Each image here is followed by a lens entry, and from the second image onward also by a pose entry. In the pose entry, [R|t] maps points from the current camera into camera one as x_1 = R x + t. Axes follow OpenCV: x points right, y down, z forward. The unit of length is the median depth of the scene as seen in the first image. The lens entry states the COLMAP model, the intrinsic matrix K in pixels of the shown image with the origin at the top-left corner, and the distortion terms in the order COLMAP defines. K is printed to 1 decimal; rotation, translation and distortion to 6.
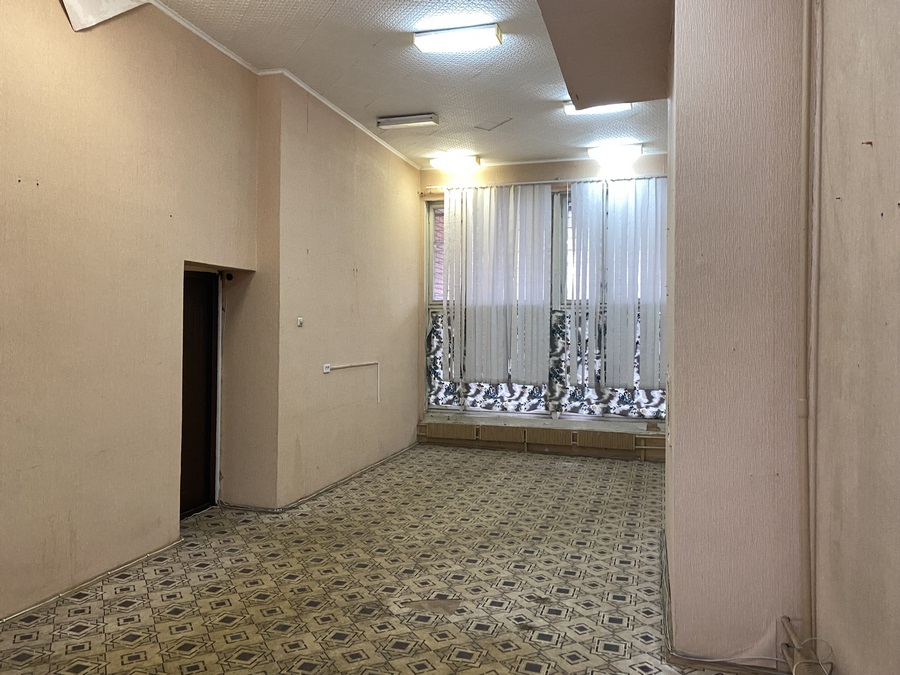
lens RADIAL K [[691.2, 0, 443.8], [0, 691.2, 332.5], [0, 0, 1]] dist [0.069102, -0.076000]
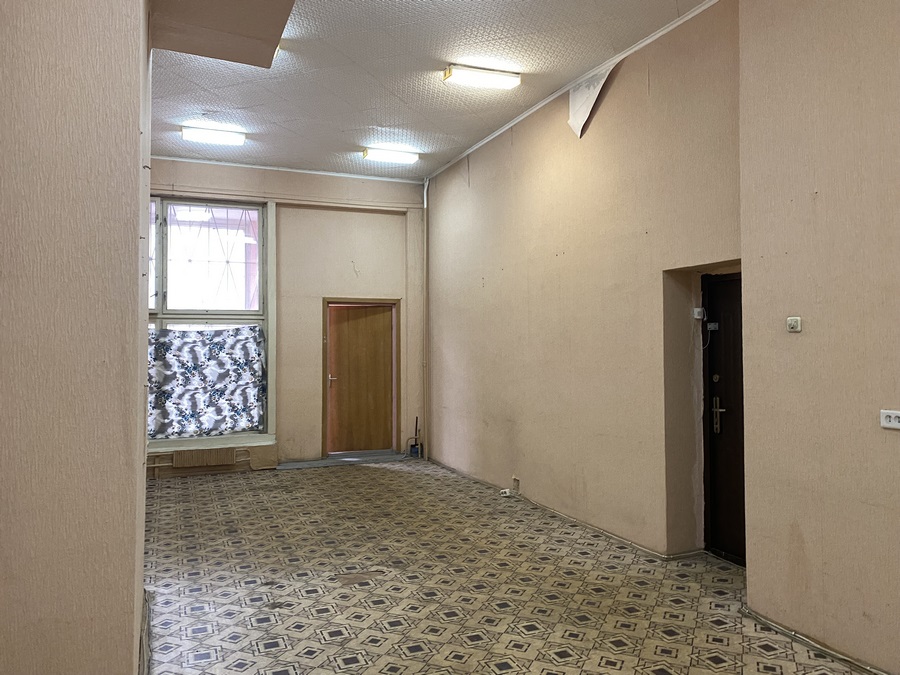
lens RADIAL K [[691.3, 0, 450.0], [0, 691.3, 337.5], [0, 0, 1]] dist [0.006327, 0.004917]
pose [[-0.771210, -0.018549, -0.636310, 0.405987], [-0.010690, 0.999812, -0.016188, 0.009167], [0.636491, -0.005682, -0.771264, 1.333084]]
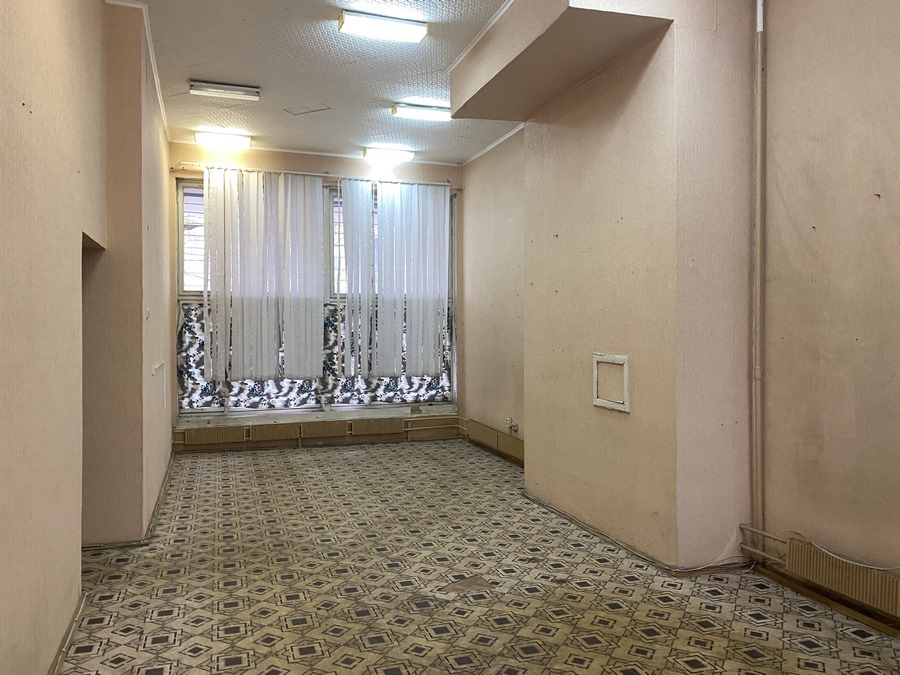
lens RADIAL K [[691.2, 0, 443.8], [0, 691.2, 332.5], [0, 0, 1]] dist [0.069102, -0.076000]
pose [[0.813170, -0.015440, 0.581821, -0.427720], [0.013461, 0.999880, 0.007720, 0.006929], [-0.581870, 0.001555, 0.813280, 0.123392]]
